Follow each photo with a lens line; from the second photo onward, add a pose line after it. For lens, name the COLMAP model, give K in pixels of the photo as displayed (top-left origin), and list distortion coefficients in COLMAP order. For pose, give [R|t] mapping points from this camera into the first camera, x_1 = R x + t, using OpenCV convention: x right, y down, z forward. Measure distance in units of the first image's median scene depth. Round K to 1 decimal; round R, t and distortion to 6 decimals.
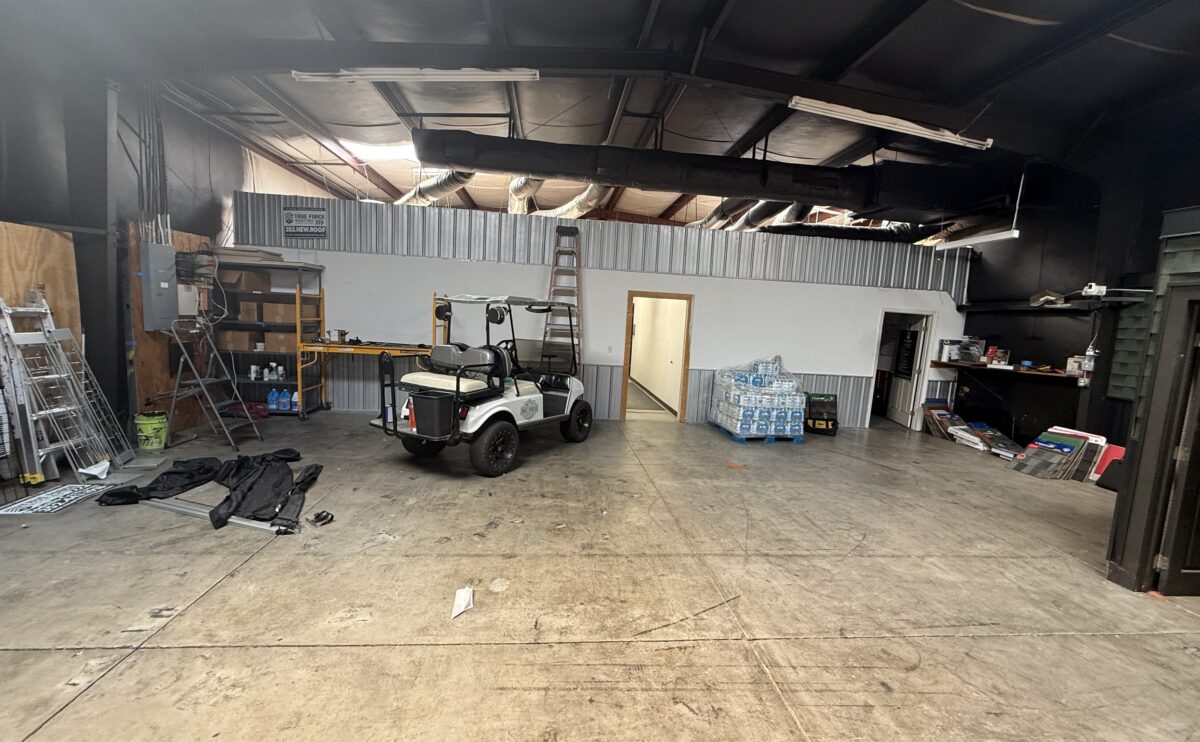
lens RADIAL K [[484.5, 0, 595.0], [0, 484.5, 368.7], [0, 0, 1]] dist [-0.000606, 0.000063]
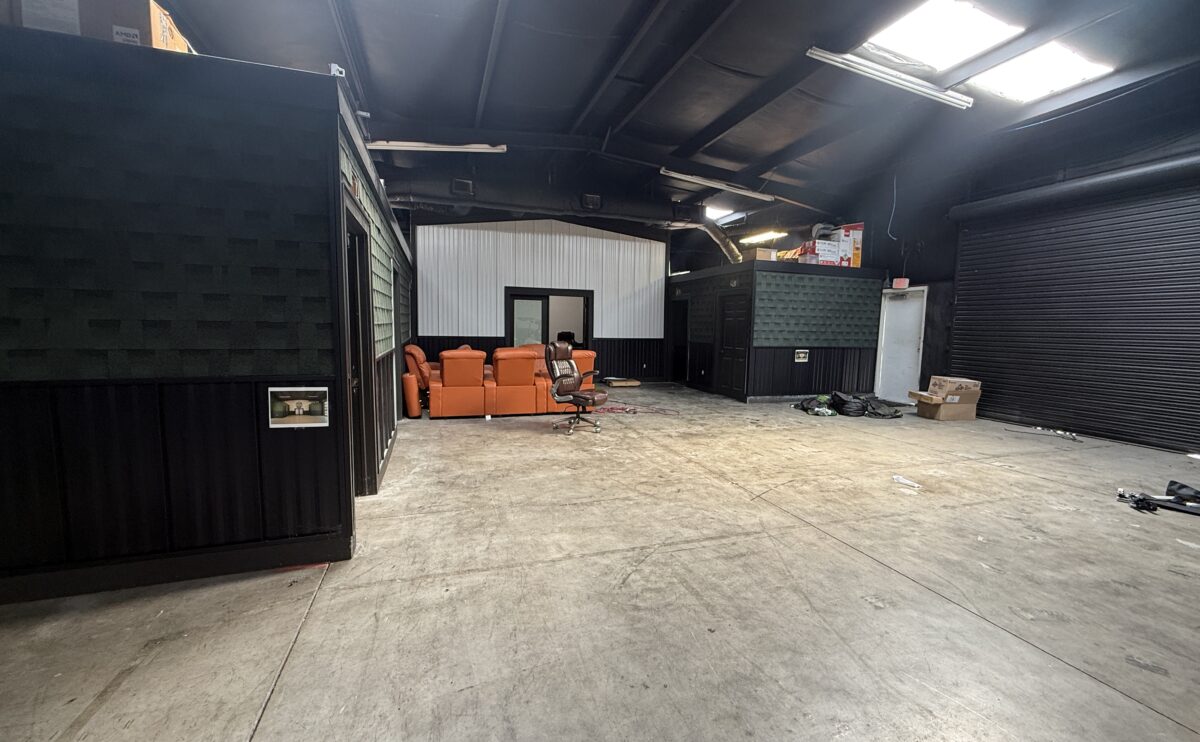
lens RADIAL K [[484.5, 0, 602.5], [0, 484.5, 373.1], [0, 0, 1]] dist [-0.000606, 0.000063]
pose [[-0.969252, -0.051125, -0.240701, 0.479254], [-0.097798, 0.977640, 0.186161, -0.026455], [0.225801, 0.203977, -0.952579, 0.985381]]
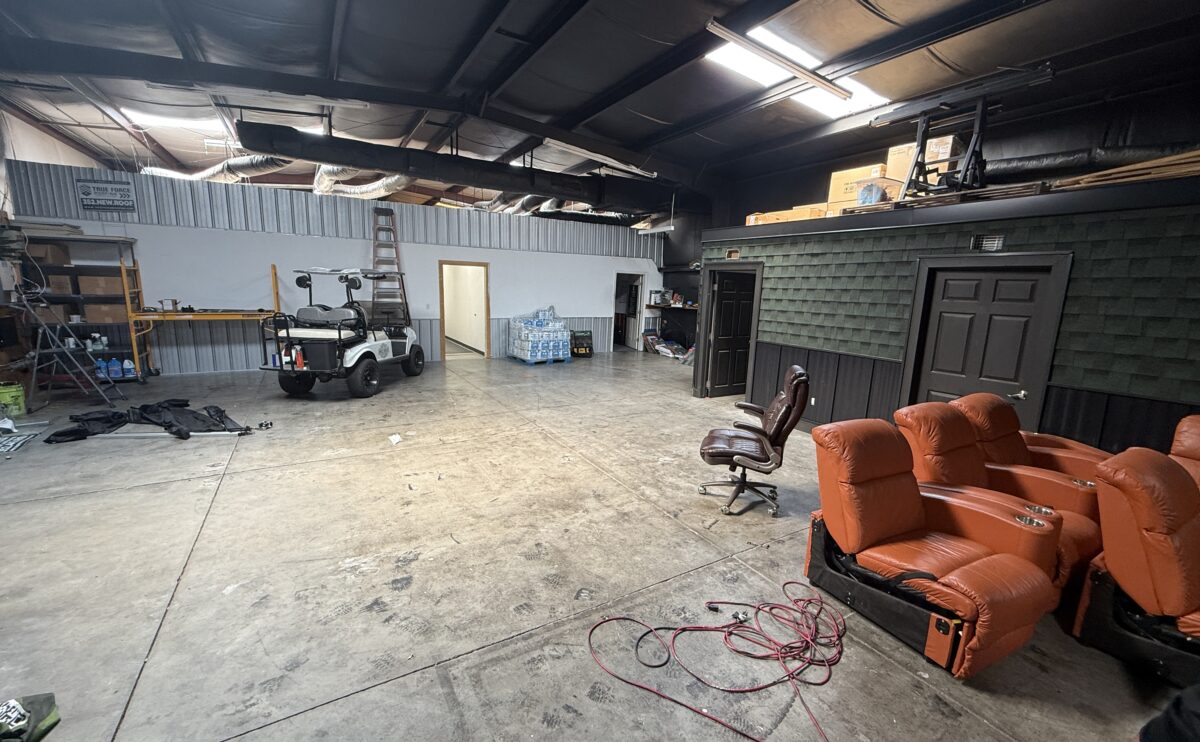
lens RADIAL K [[484.5, 0, 600.8], [0, 484.5, 374.6], [0, 0, 1]] dist [-0.000606, 0.000063]
pose [[0.901321, -0.105290, 0.420161, -0.142741], [0.064345, 0.991791, 0.110505, 0.033182], [-0.428347, -0.072565, 0.900696, -0.457715]]
